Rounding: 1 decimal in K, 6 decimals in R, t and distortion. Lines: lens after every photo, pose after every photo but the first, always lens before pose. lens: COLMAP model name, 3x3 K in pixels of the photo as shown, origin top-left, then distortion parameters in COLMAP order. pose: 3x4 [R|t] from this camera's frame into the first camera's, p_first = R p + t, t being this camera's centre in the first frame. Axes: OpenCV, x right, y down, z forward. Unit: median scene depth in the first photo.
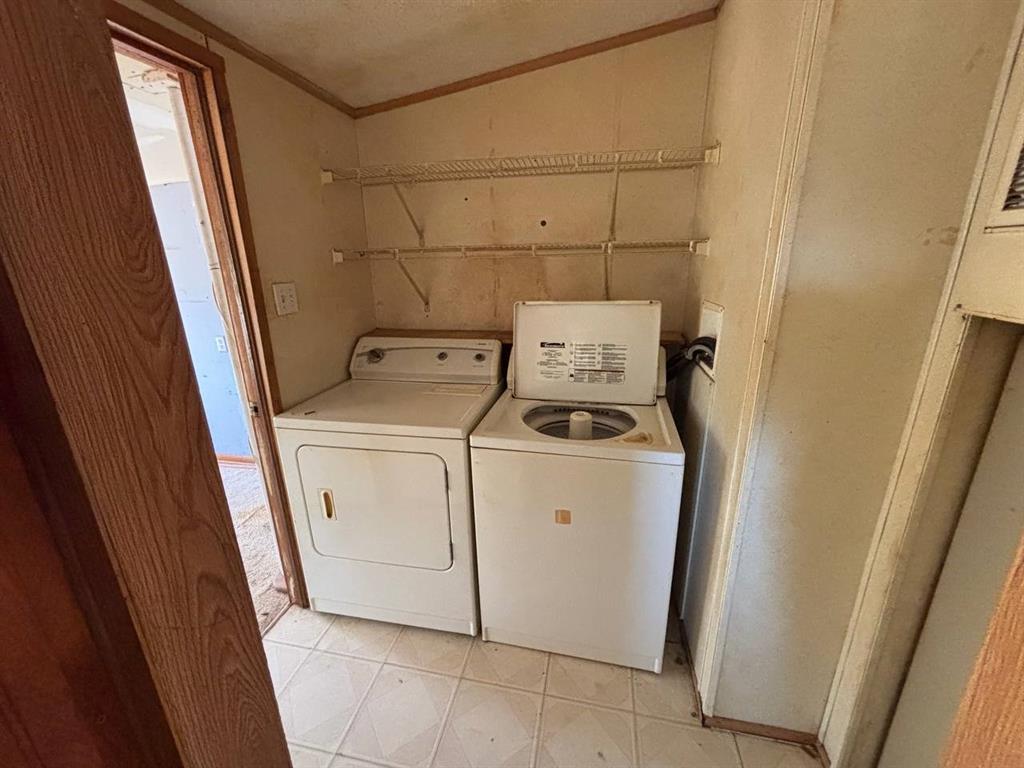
lens RADIAL K [[414.2, 0, 512.0], [0, 414.2, 384.0], [0, 0, 1]] dist [0.001699, -0.000112]
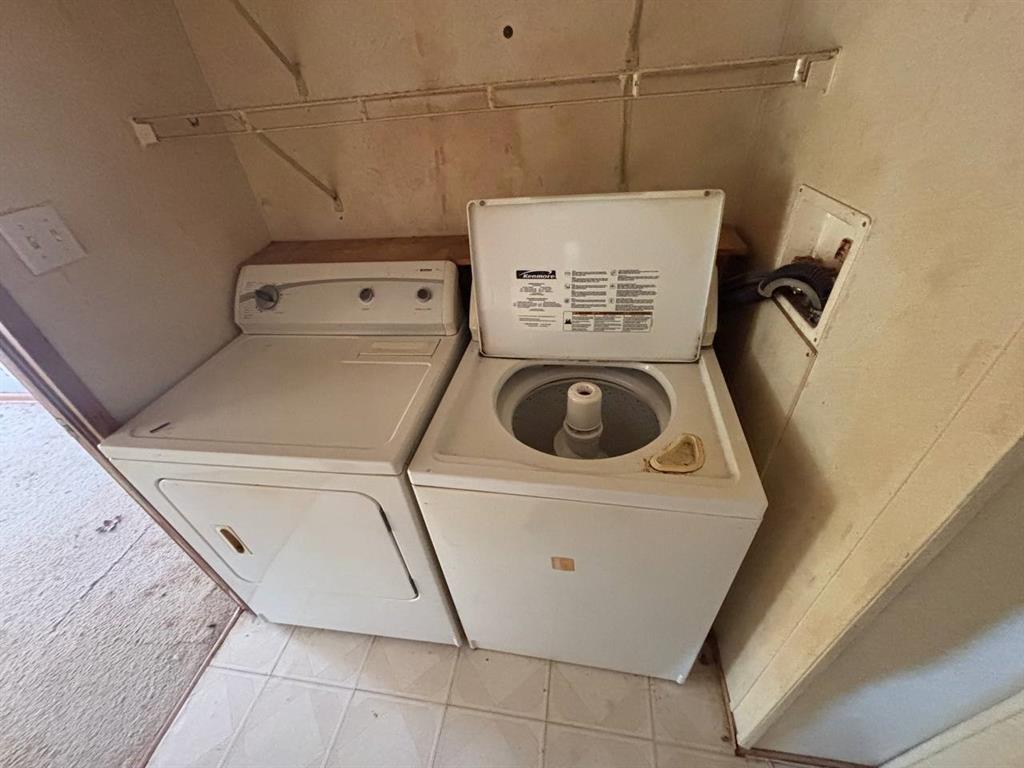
lens RADIAL K [[415.4, 0, 512.0], [0, 415.4, 384.0], [0, 0, 1]] dist [-0.004606, 0.000350]
pose [[0.997046, -0.076645, 0.005057, 0.047884], [0.070451, 0.938727, 0.337384, -0.154732], [-0.030606, -0.336031, 0.941353, 0.375214]]
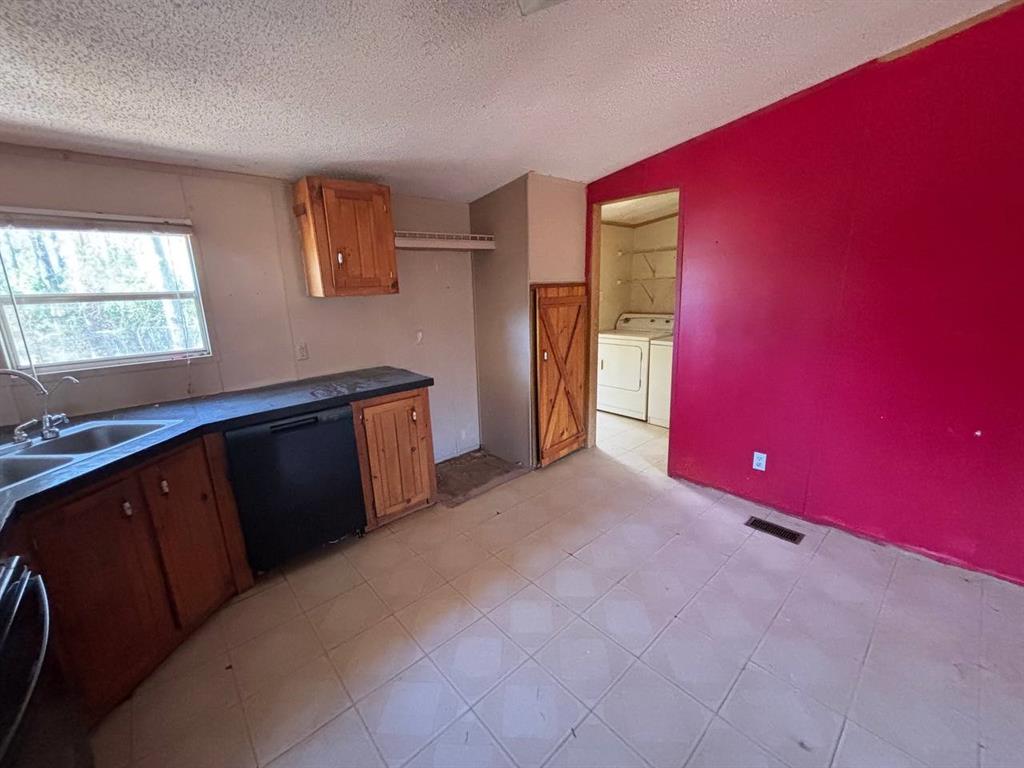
lens RADIAL K [[414.2, 0, 512.0], [0, 414.2, 384.0], [0, 0, 1]] dist [0.001699, -0.000112]
pose [[0.805034, 0.132063, -0.578342, 0.710703], [-0.158587, 0.987334, 0.004708, 0.476181], [0.571639, 0.087927, 0.815780, -1.640915]]
